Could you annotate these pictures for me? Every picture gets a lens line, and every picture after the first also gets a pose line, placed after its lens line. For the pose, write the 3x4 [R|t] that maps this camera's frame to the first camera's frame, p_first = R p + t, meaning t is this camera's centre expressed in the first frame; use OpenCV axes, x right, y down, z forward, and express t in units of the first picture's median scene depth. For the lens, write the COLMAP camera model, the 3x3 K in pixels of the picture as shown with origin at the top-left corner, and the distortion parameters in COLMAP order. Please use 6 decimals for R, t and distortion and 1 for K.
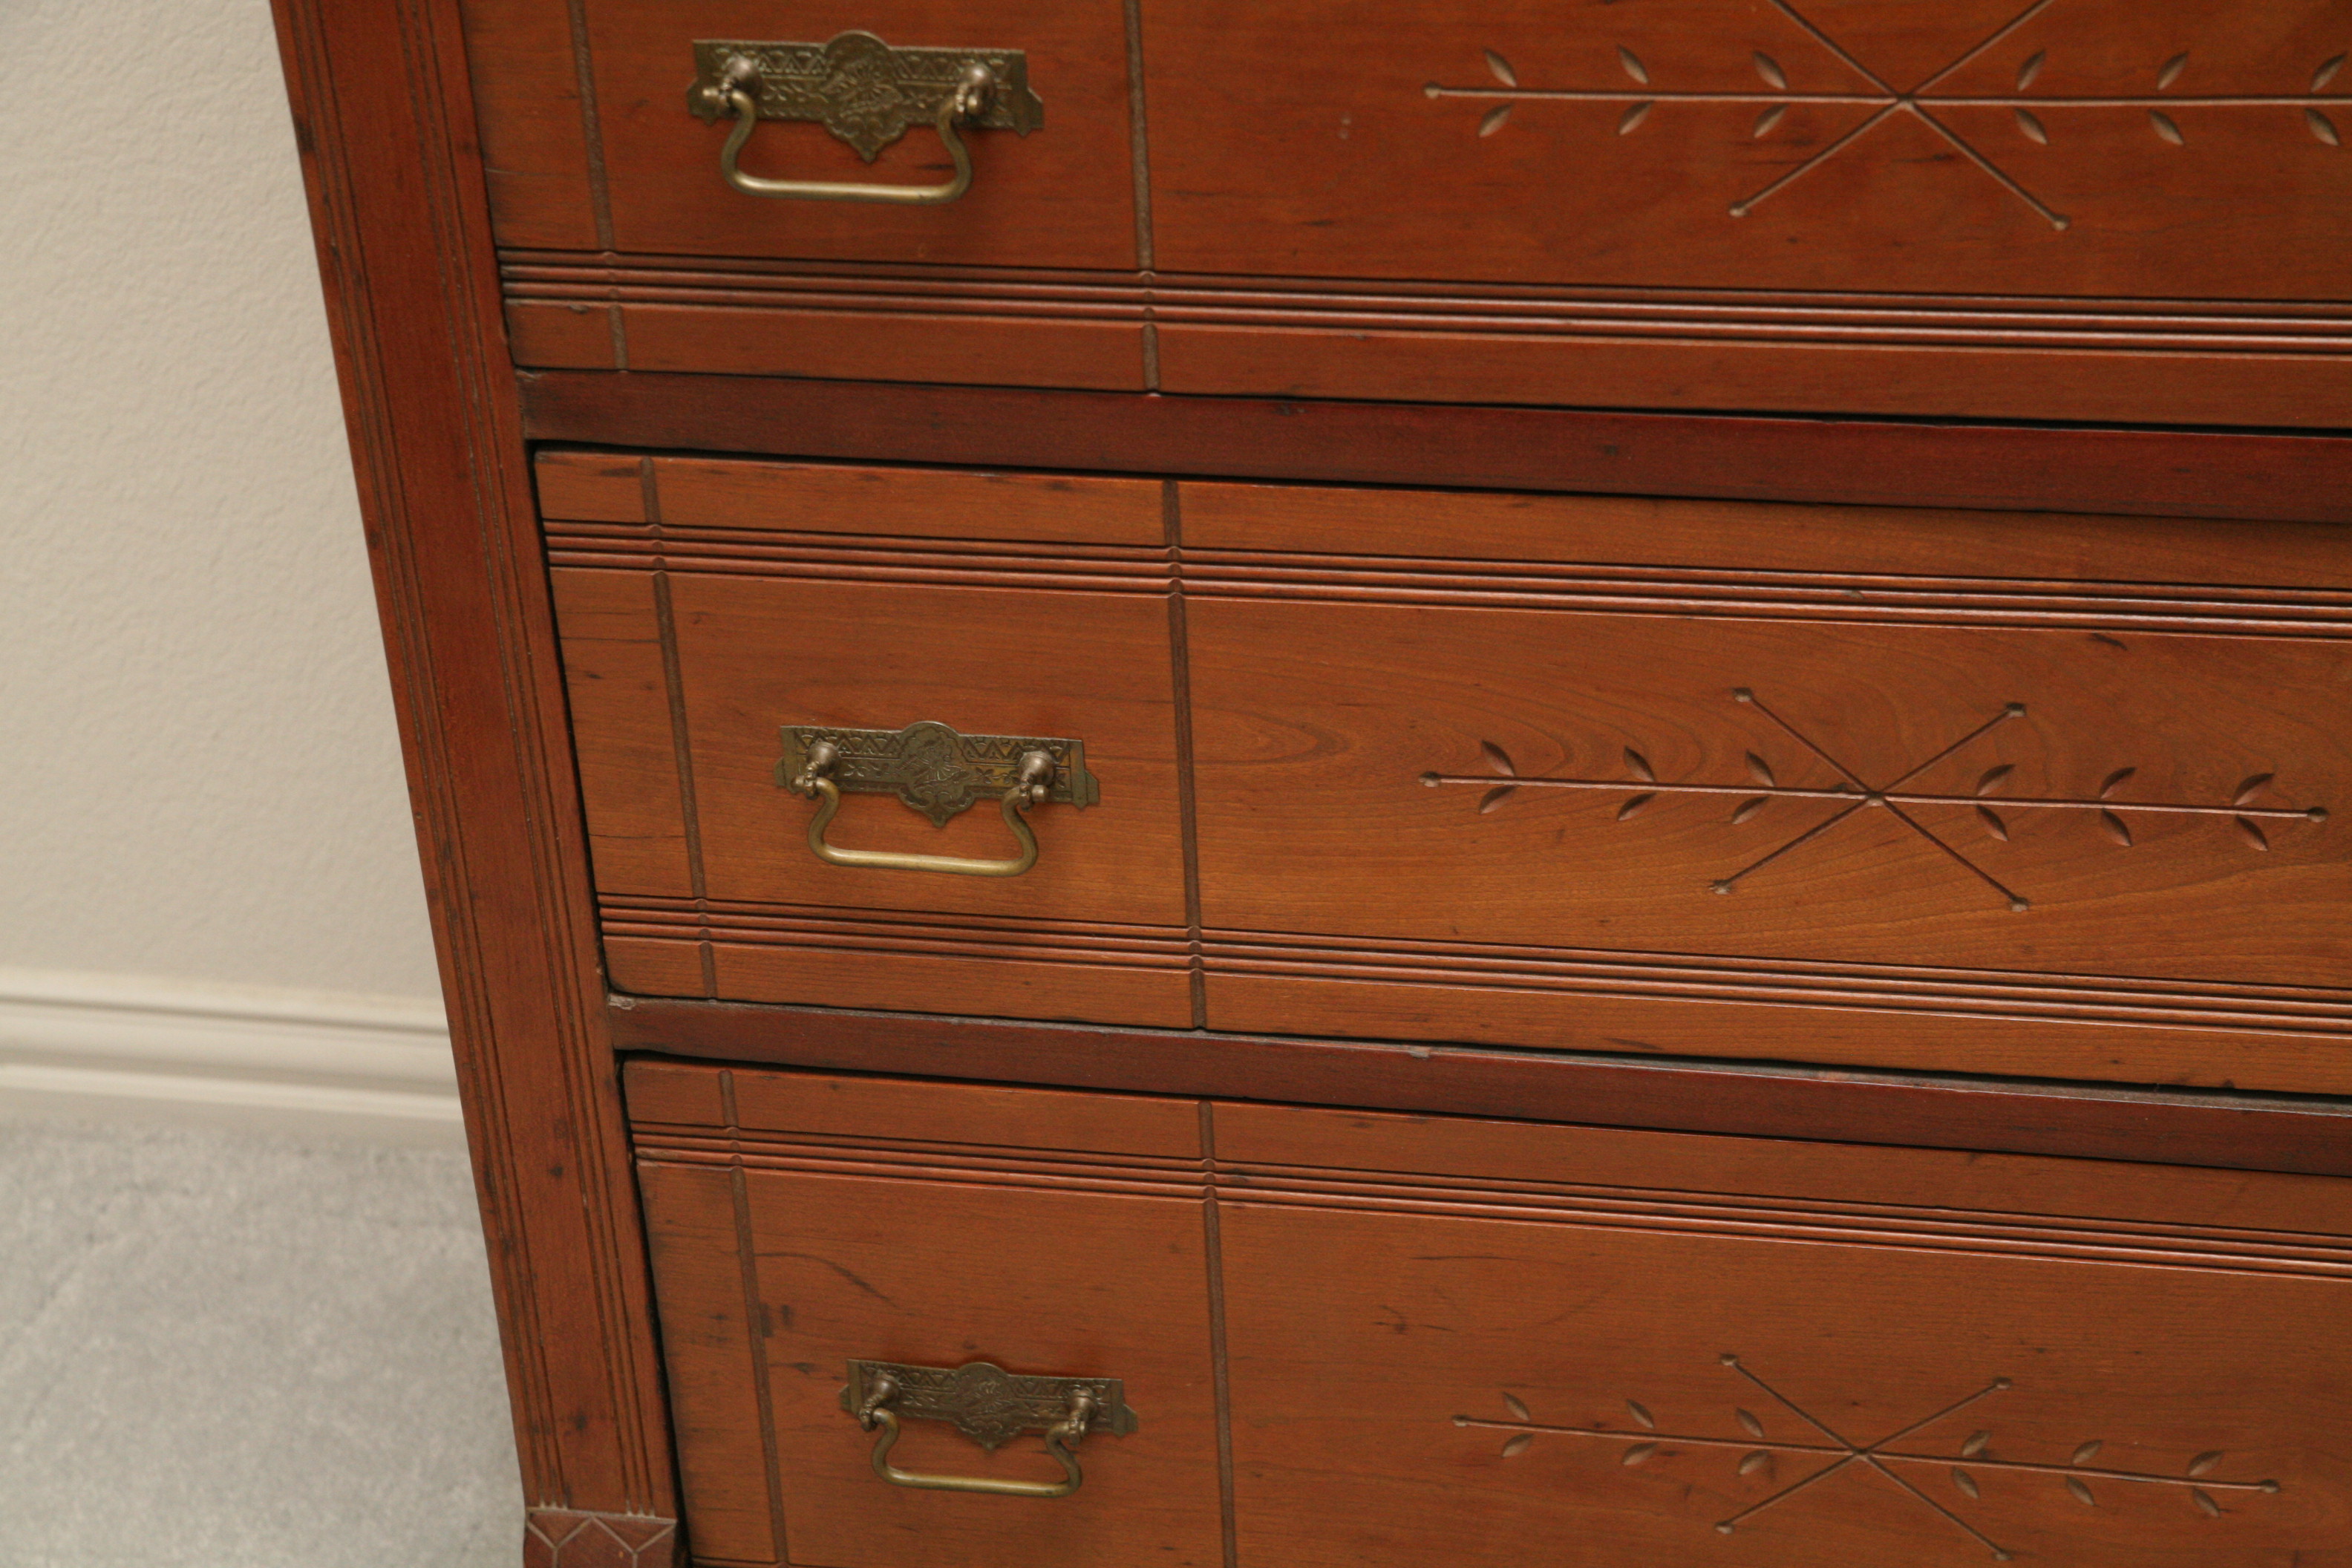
lens RADIAL K [[4629.8, 0, 1176.0], [0, 4629.8, 784.0], [0, 0, 1]] dist [0.110397, 0.965544]
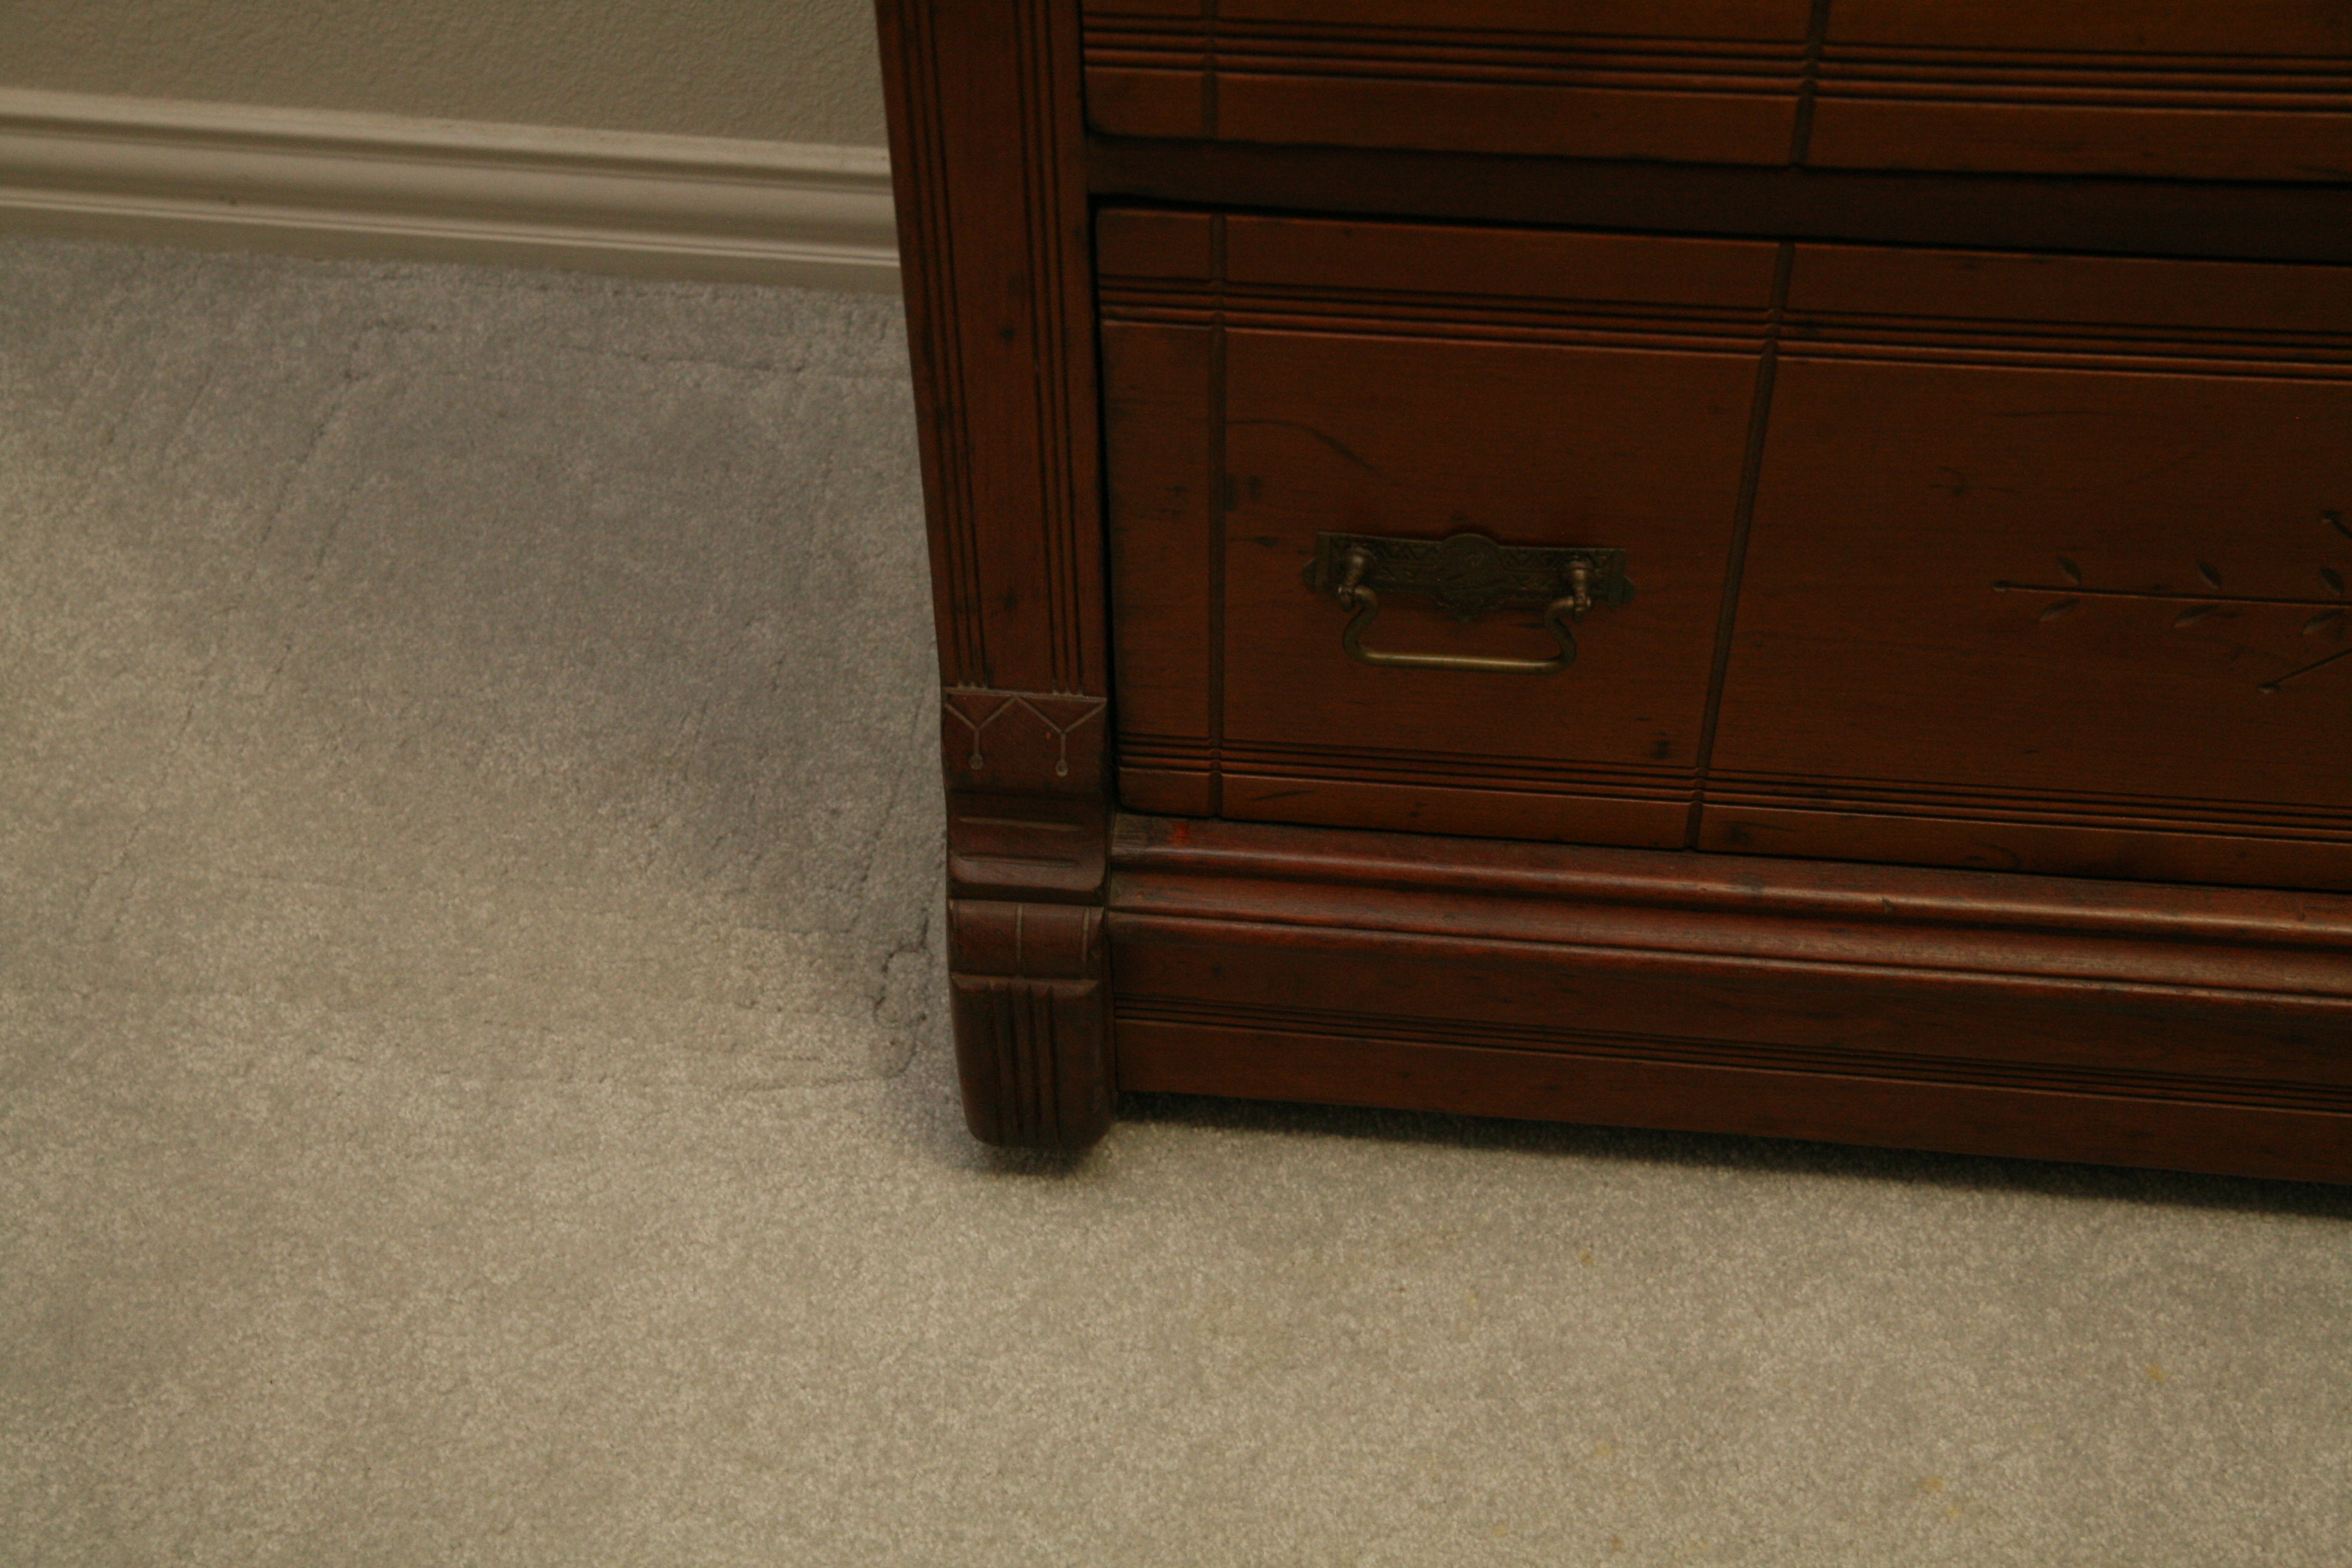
lens RADIAL K [[3273.2, 0, 1176.0], [0, 3273.2, 784.0], [0, 0, 1]] dist [-0.005001, 0.037851]
pose [[0.996377, -0.031031, 0.079178, -0.145216], [0.010750, 0.969541, 0.244693, 0.013909], [-0.084359, -0.242955, 0.966362, 0.356711]]
